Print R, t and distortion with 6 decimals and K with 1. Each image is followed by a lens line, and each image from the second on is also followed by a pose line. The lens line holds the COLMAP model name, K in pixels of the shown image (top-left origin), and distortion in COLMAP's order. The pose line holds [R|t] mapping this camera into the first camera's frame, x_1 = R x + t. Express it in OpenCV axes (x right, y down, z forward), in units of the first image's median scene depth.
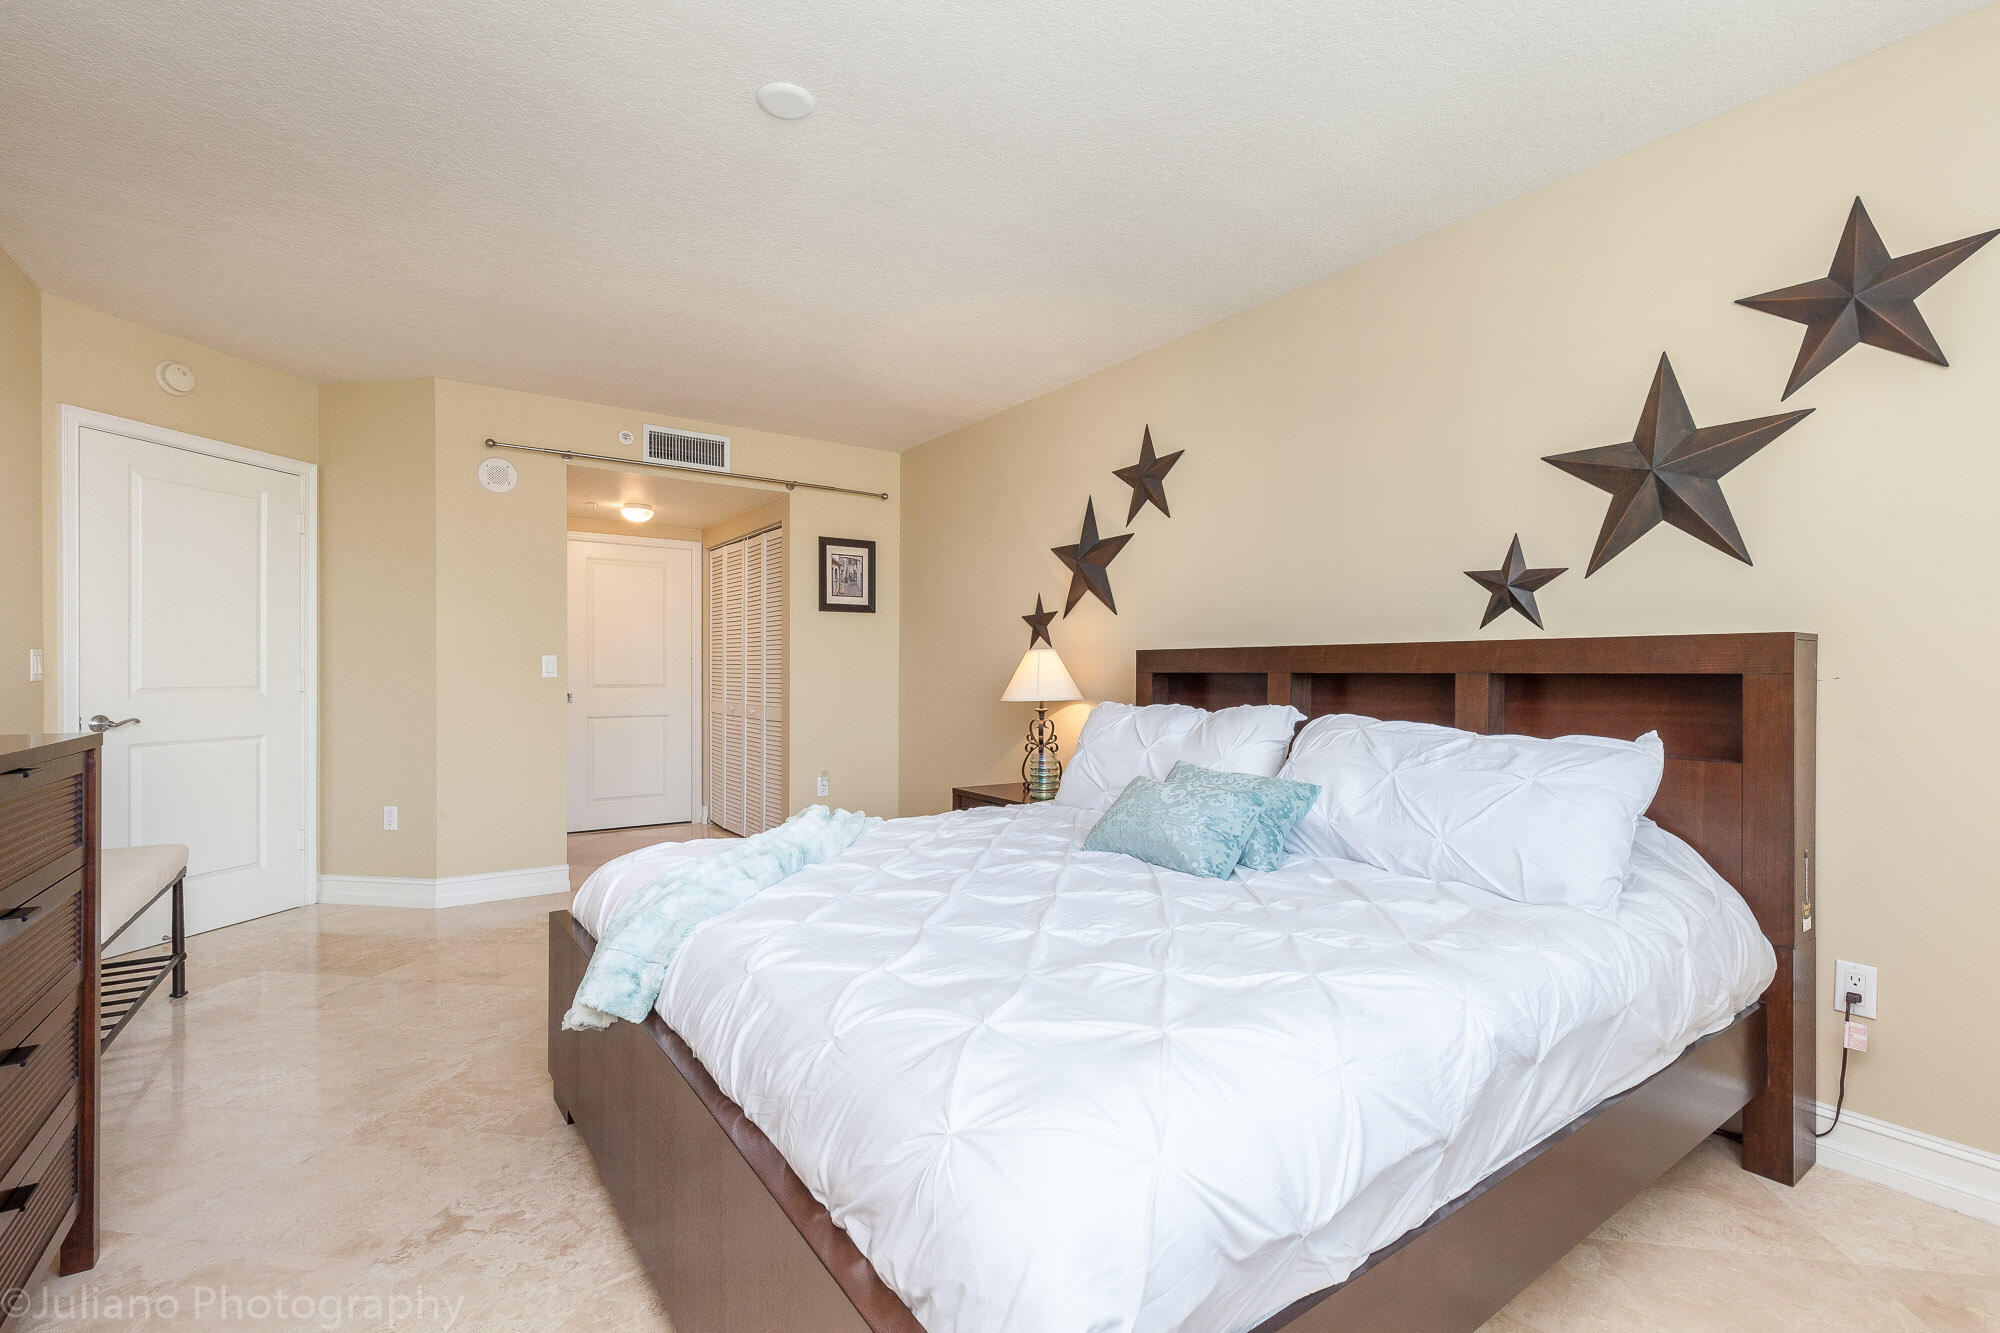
lens RADIAL K [[886.1, 0, 1001.6], [0, 886.1, 636.6], [0, 0, 1]] dist [0.036621, -0.000002]
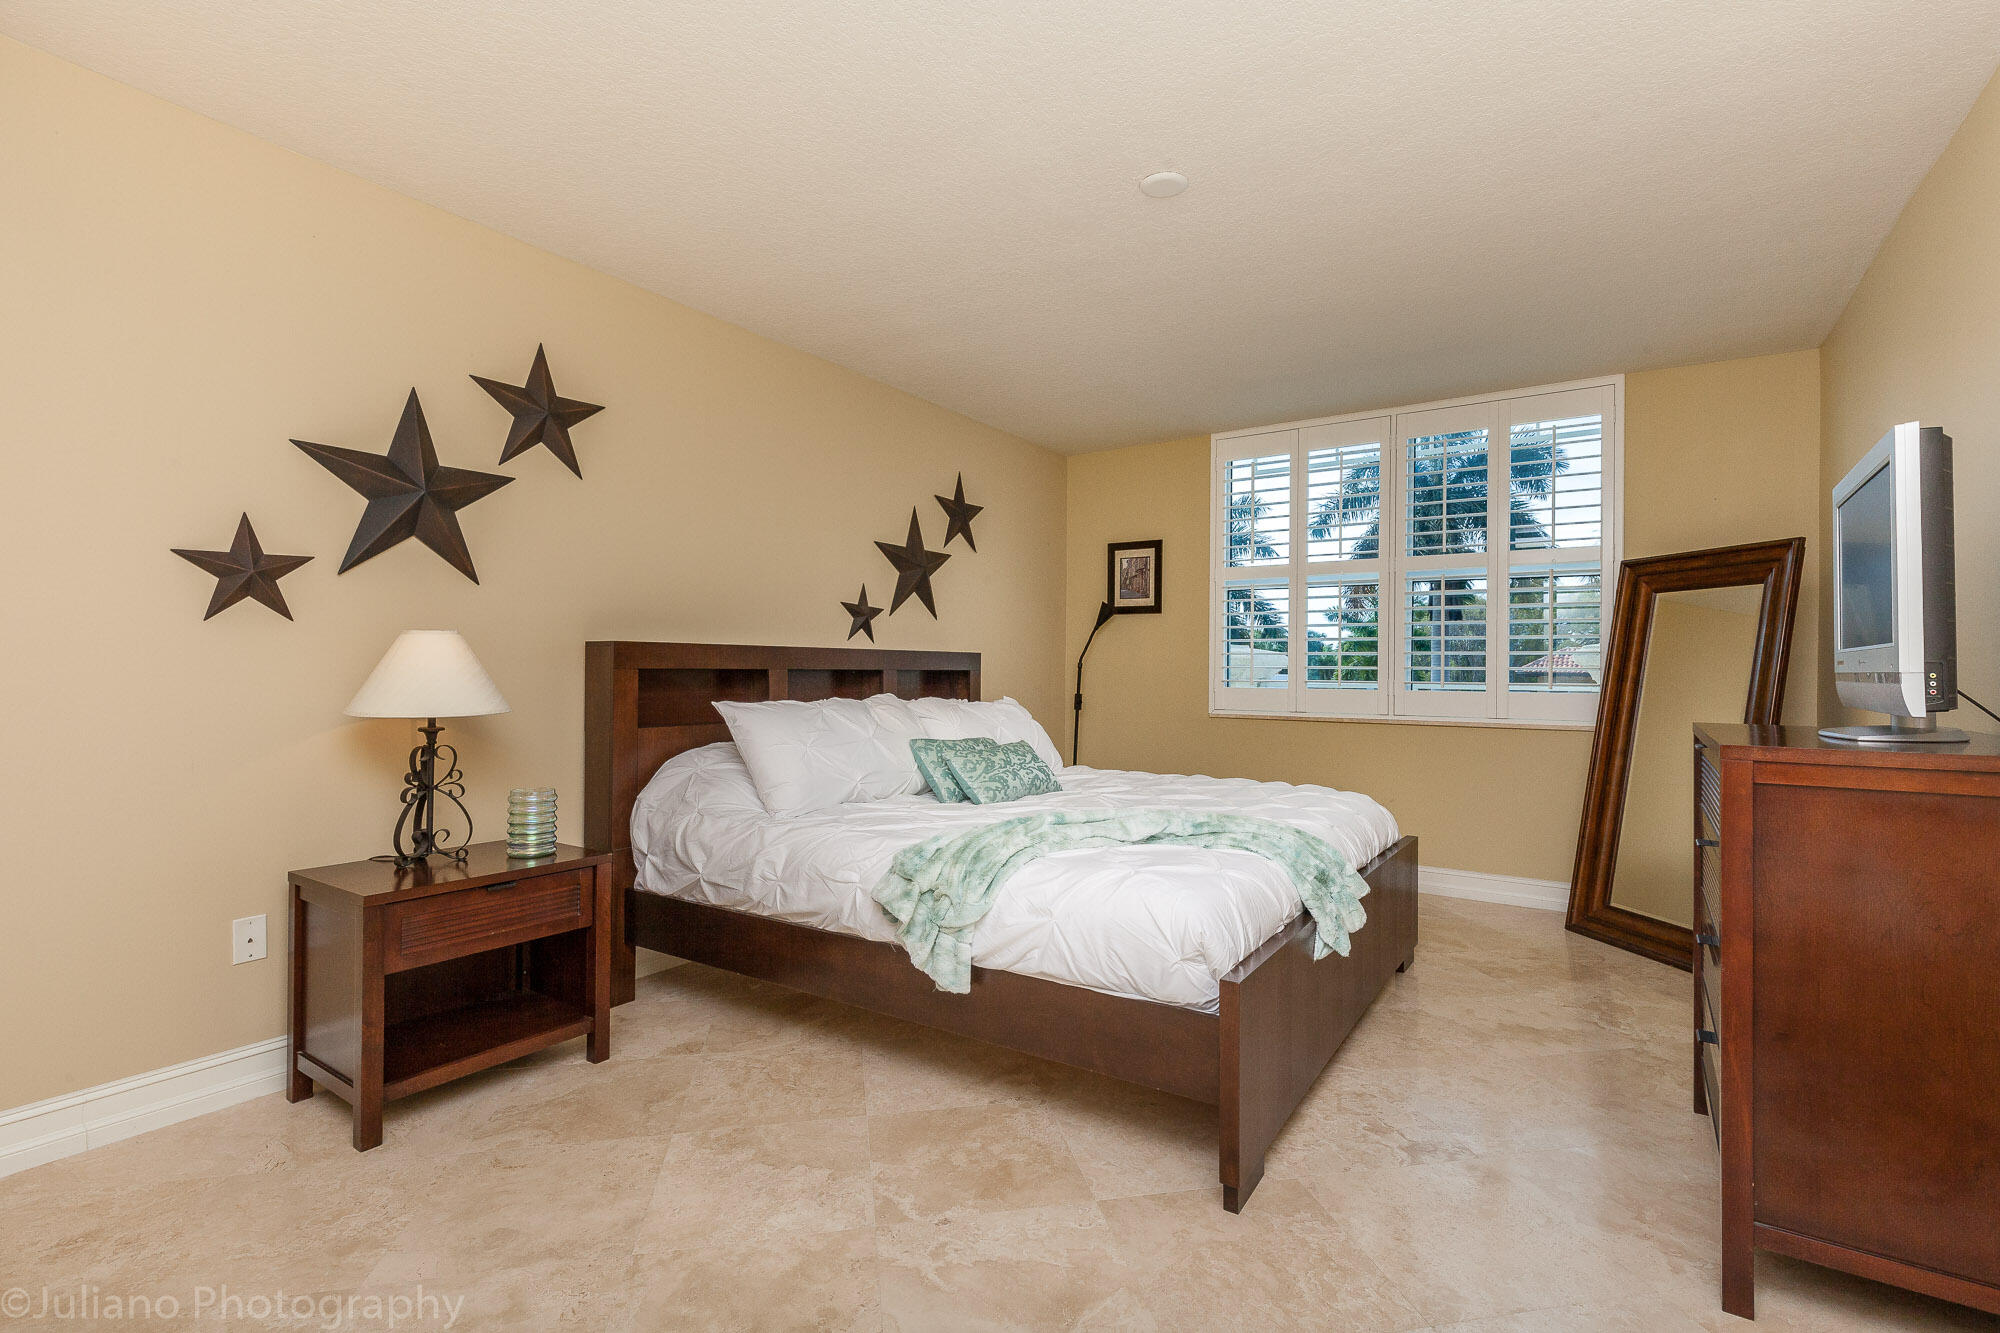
lens RADIAL K [[913.9, 0, 1000.0], [0, 913.9, 666.5], [0, 0, 1]] dist [-0.055397, 0.000119]
pose [[-0.349416, 0.008981, 0.936924, -1.006115], [-0.031807, 0.999264, -0.021441, 0.059918], [-0.936427, -0.037293, -0.348874, 1.300119]]
